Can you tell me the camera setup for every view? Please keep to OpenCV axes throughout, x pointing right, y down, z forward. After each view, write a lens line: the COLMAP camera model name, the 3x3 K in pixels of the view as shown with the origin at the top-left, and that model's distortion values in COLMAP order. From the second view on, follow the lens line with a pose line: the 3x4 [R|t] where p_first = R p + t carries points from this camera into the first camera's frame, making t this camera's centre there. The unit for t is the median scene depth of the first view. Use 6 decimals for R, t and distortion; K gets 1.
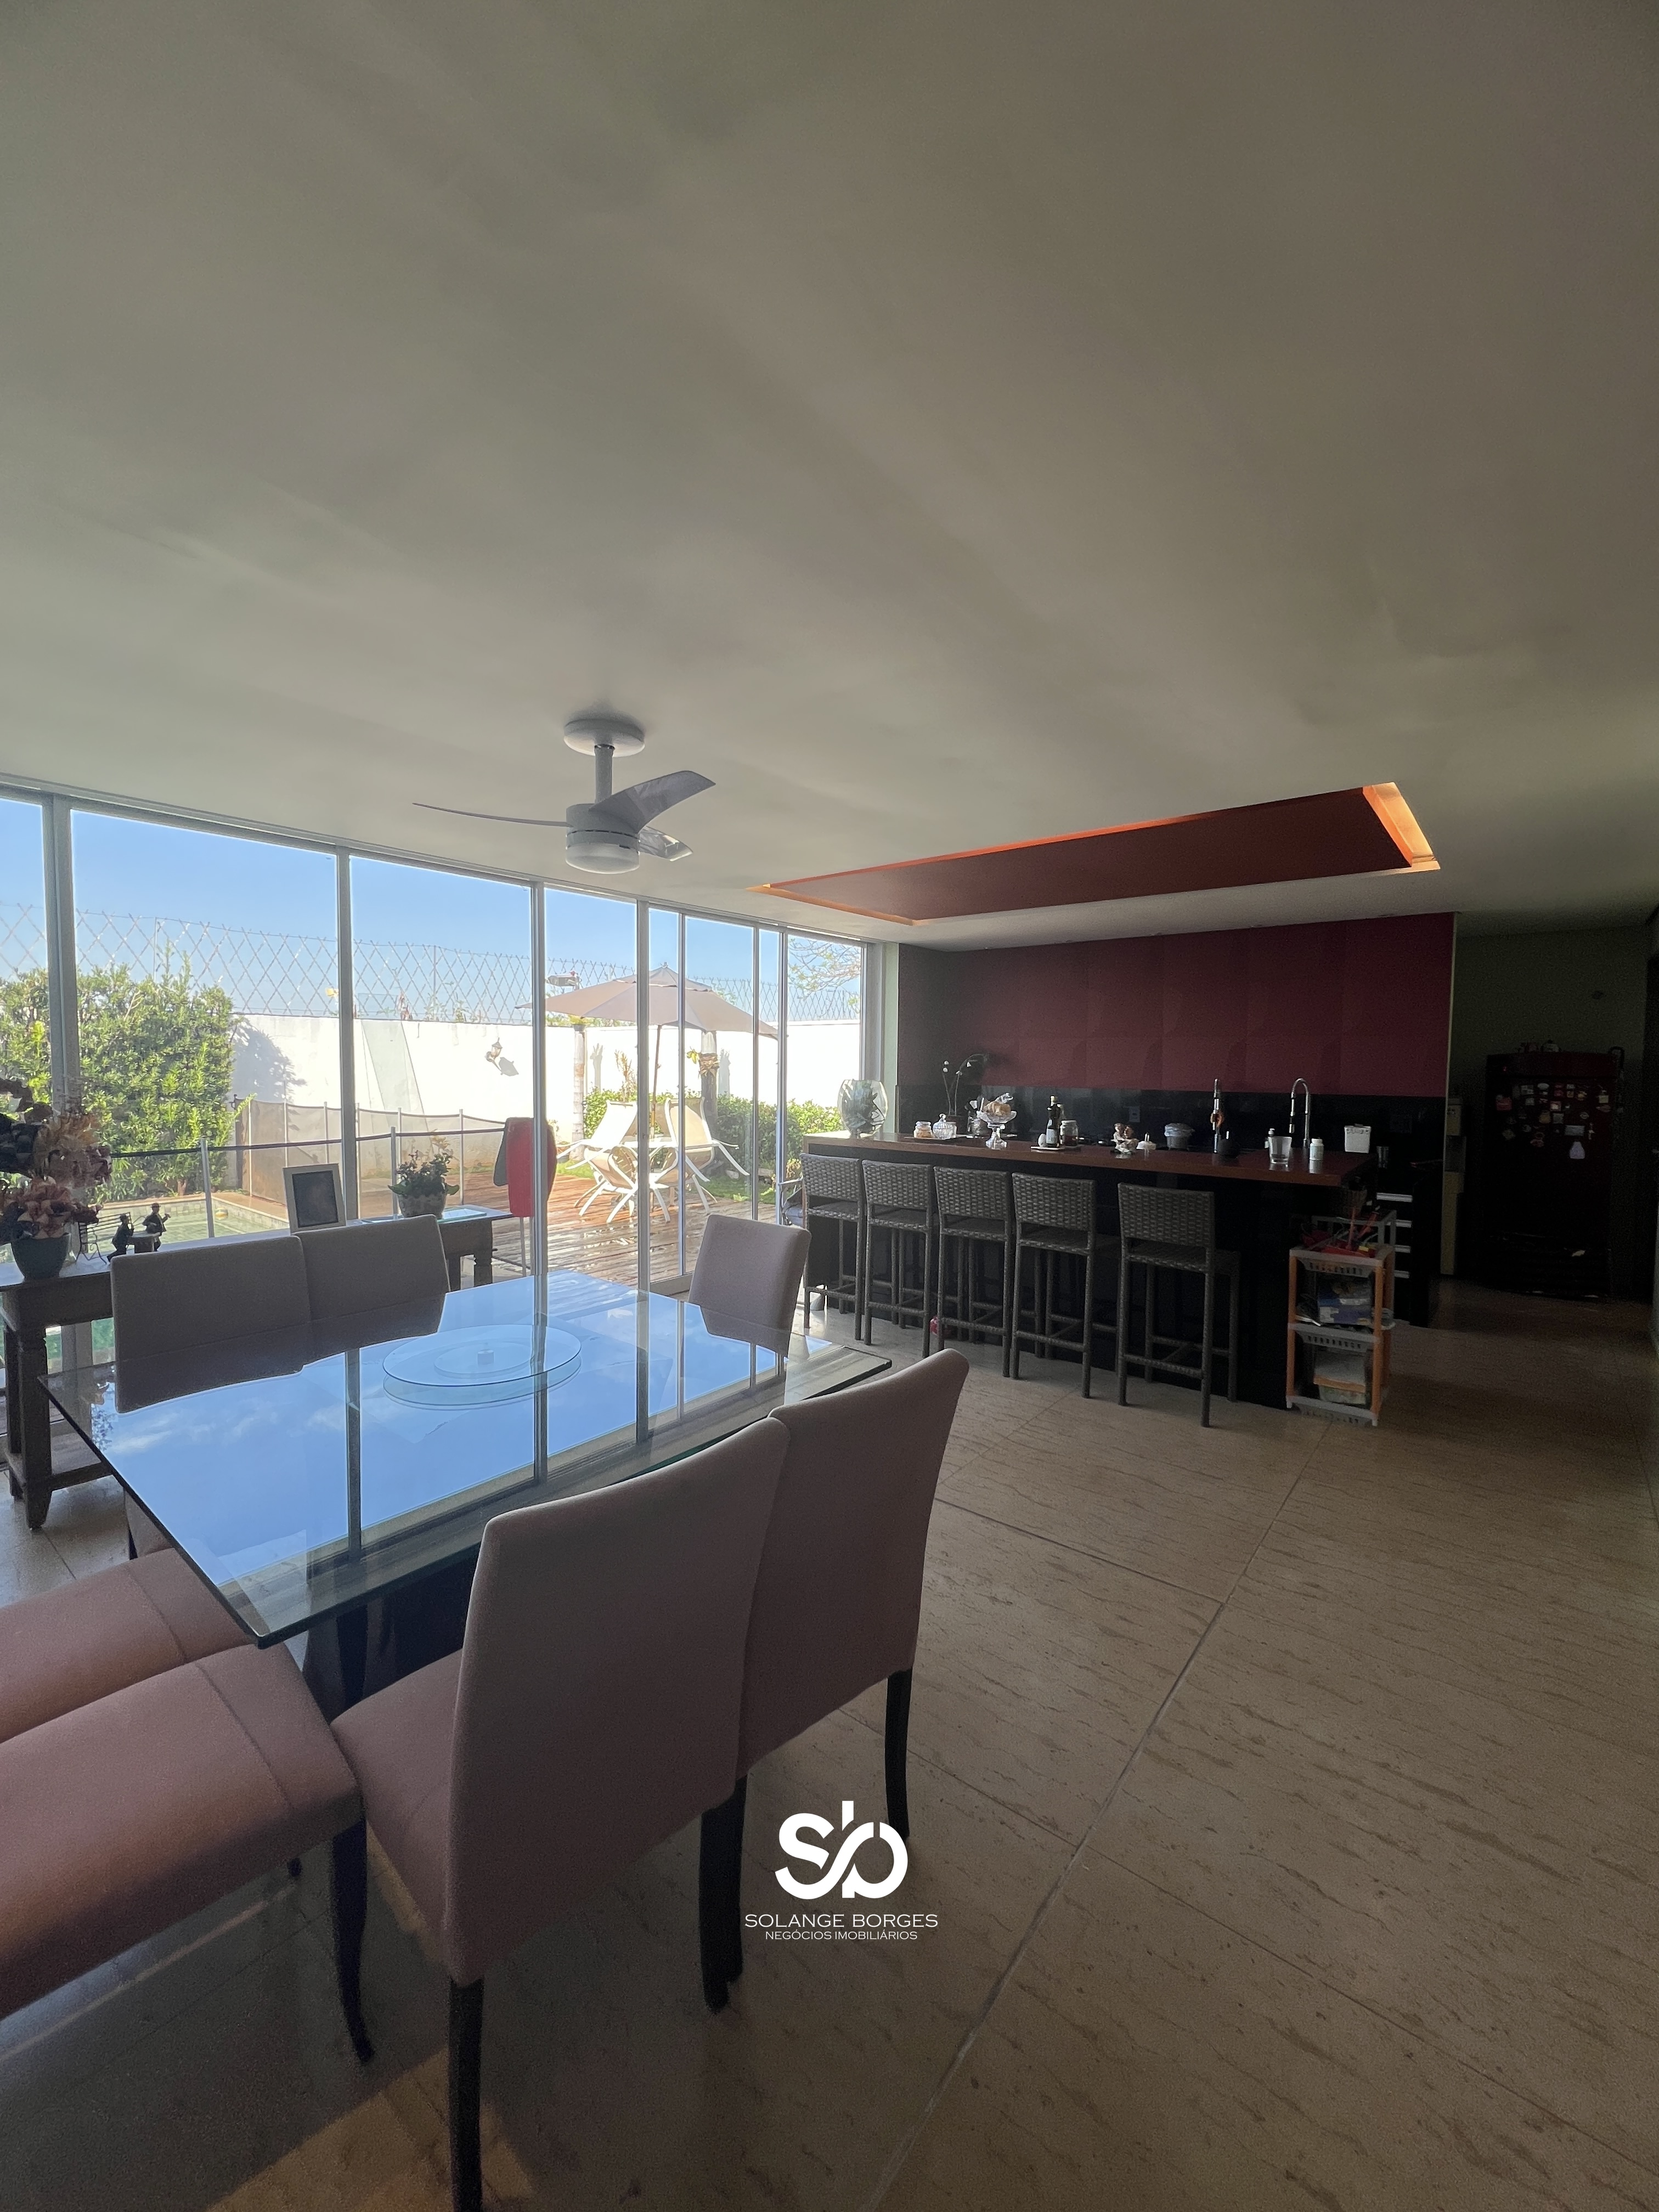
lens RADIAL K [[887.8, 0, 823.6], [0, 887.8, 1109.4], [0, 0, 1]] dist [-0.002841, 0.000180]
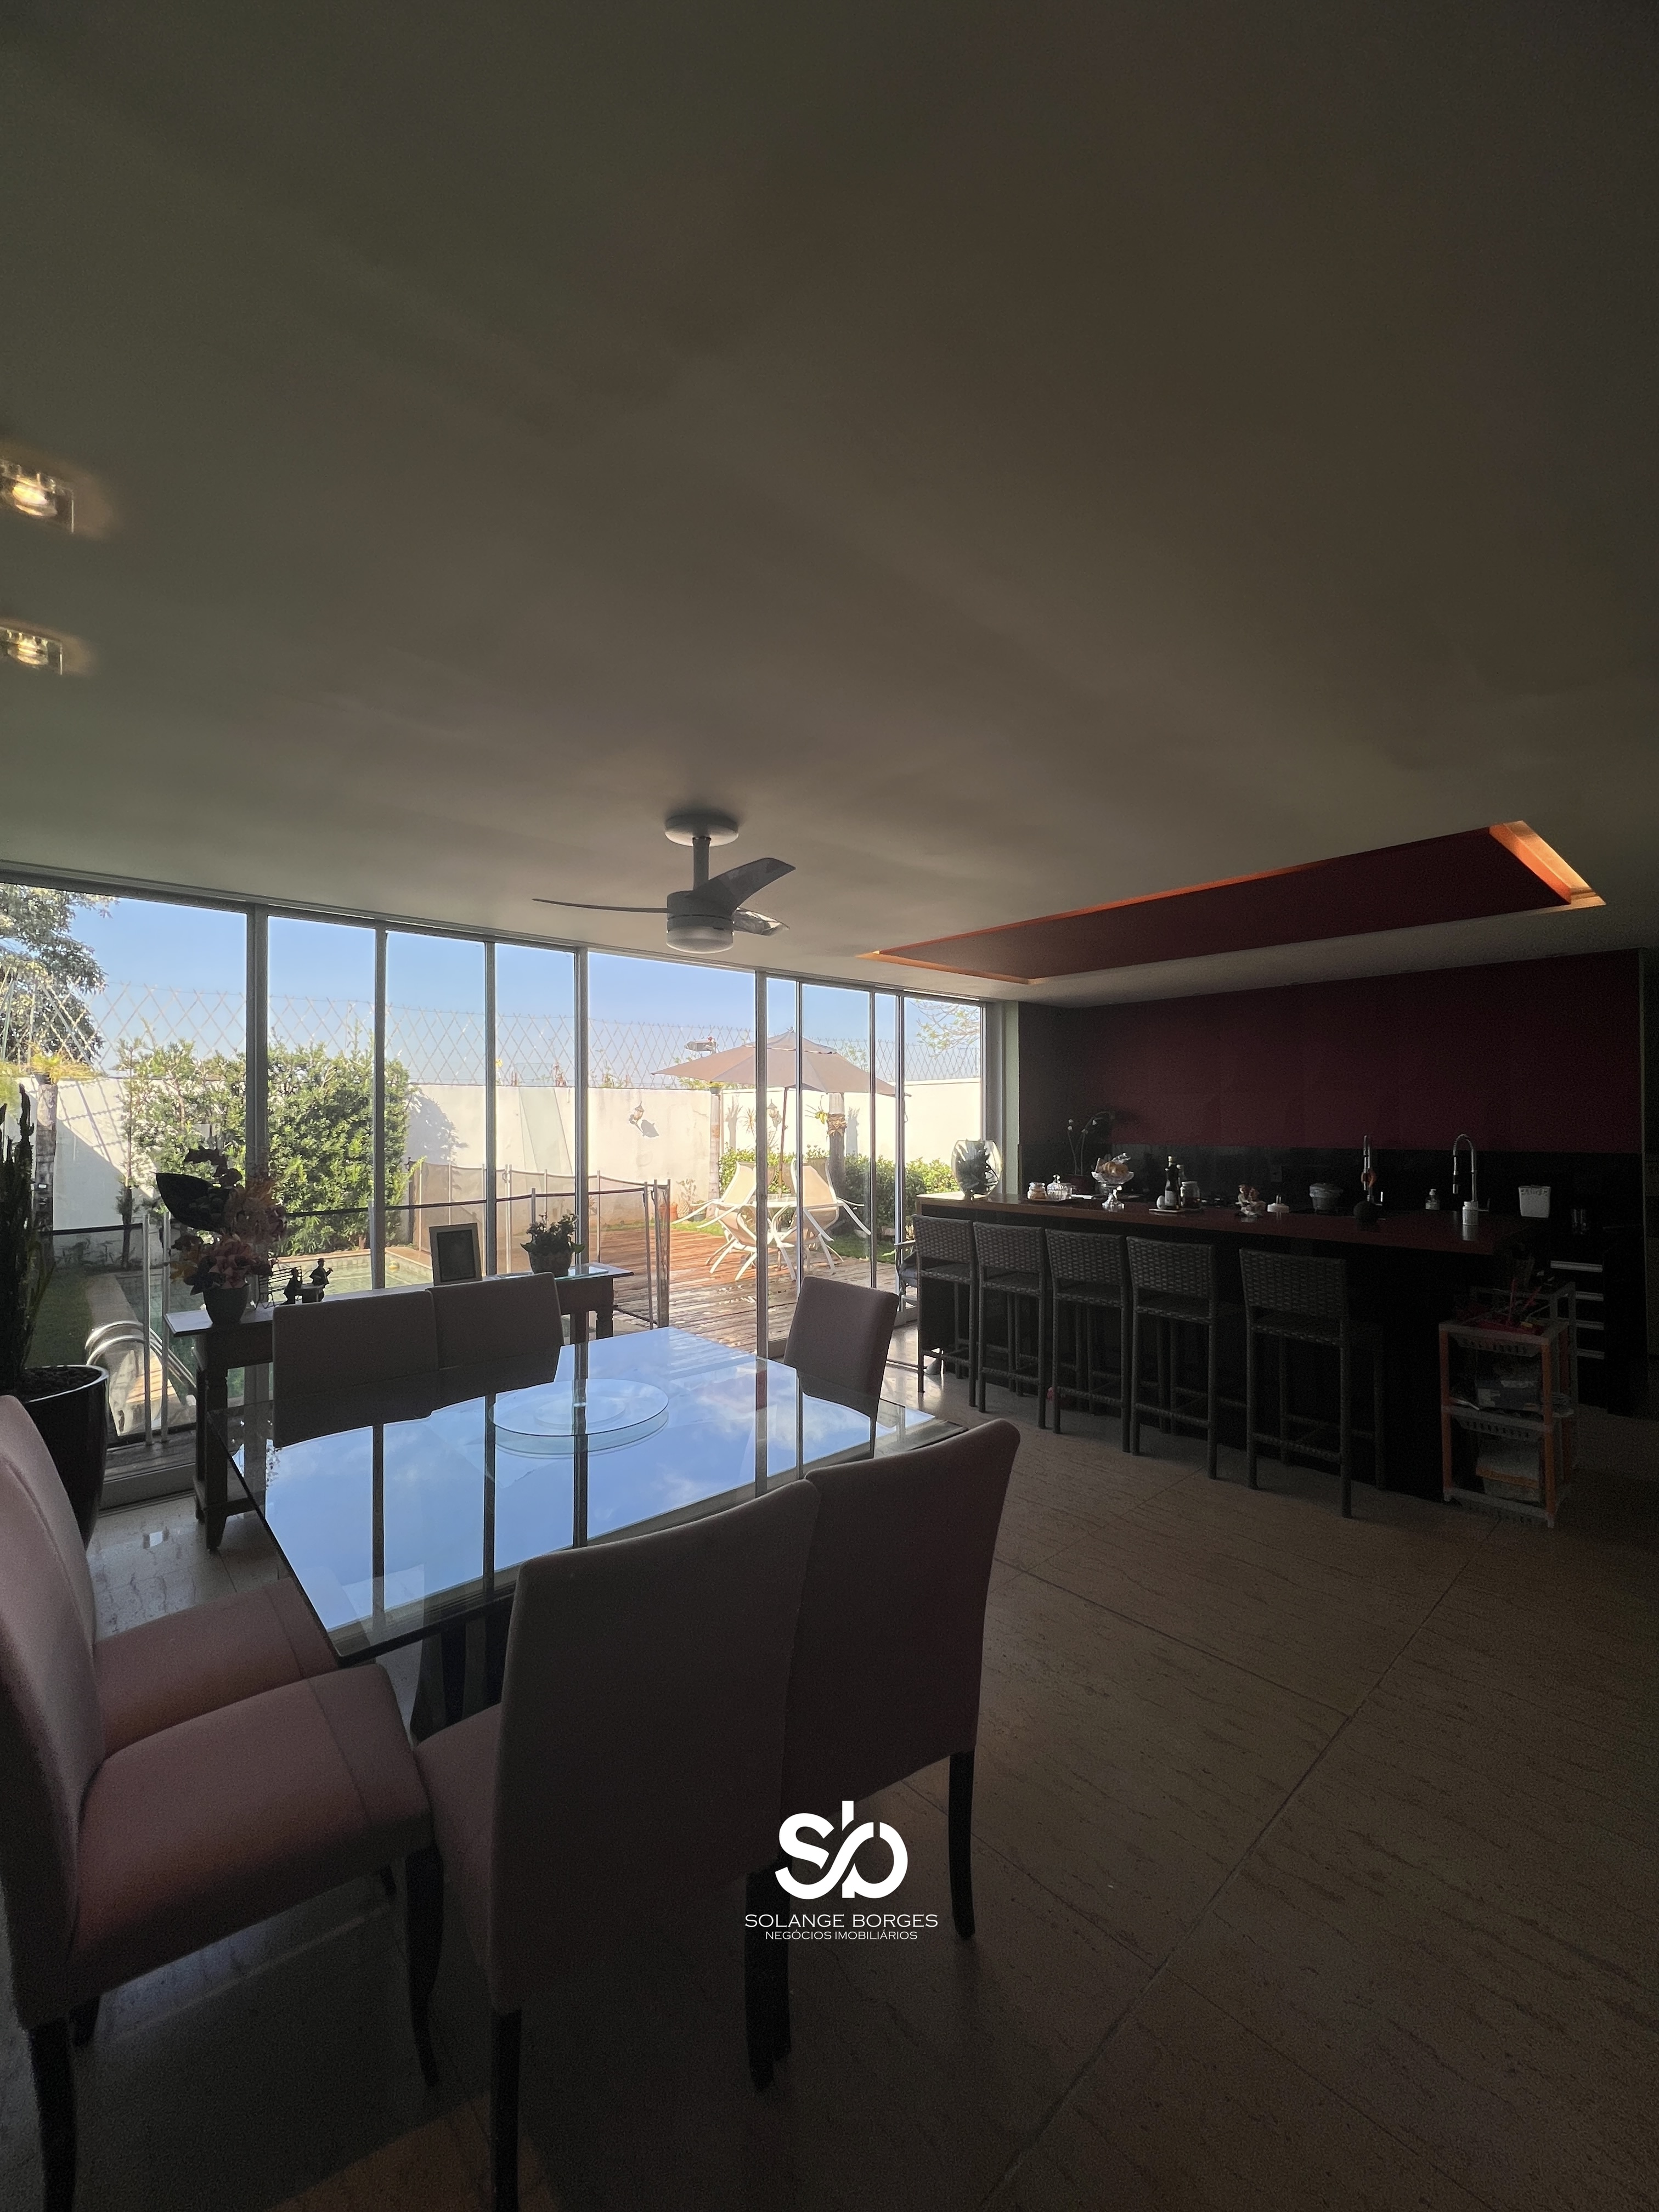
lens RADIAL K [[887.8, 0, 823.6], [0, 887.8, 1109.4], [0, 0, 1]] dist [-0.002841, 0.000180]
pose [[0.987277, -0.014540, -0.158342, 0.037617], [0.004276, 0.997878, -0.064968, -0.004524], [0.158951, 0.063464, 0.985245, -0.011813]]
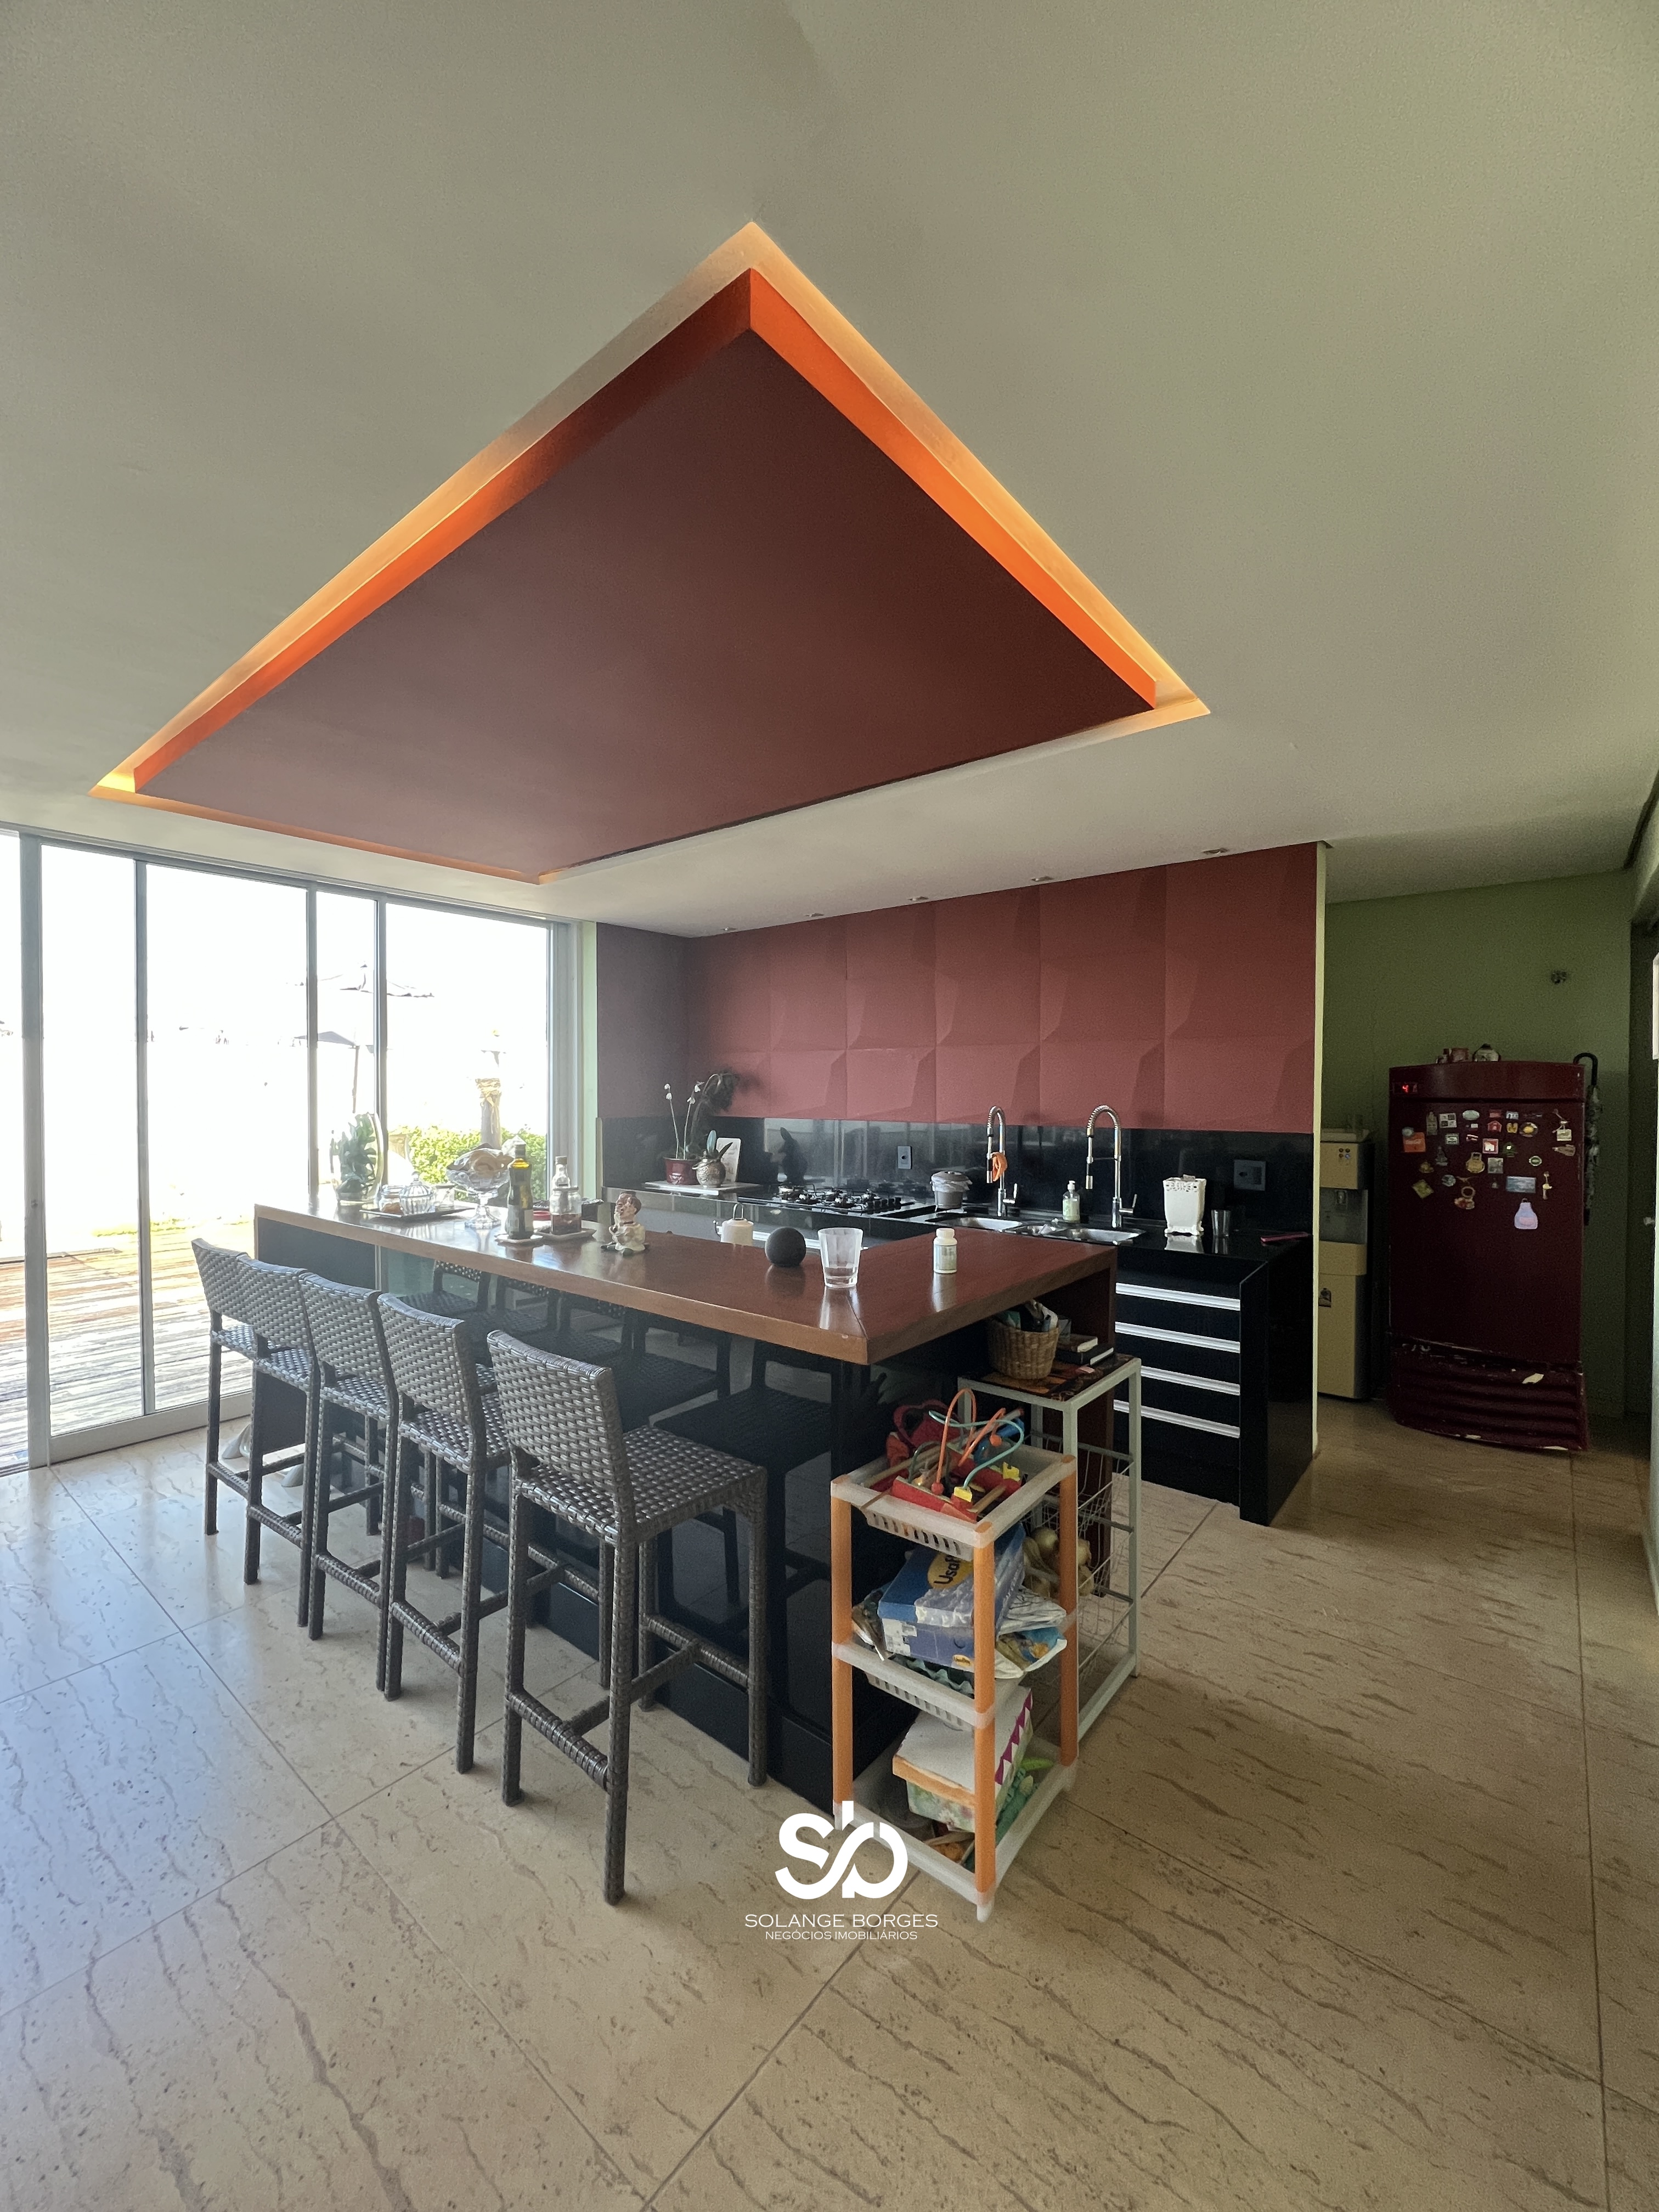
lens RADIAL K [[892.2, 0, 829.5], [0, 892.2, 1106.0], [0, 0, 1]] dist [0.000848, 0.000615]
pose [[0.999963, -0.007607, -0.004103, 0.420588], [0.007463, 0.999387, -0.034203, -0.016858], [0.004361, 0.034171, 0.999406, 0.422161]]
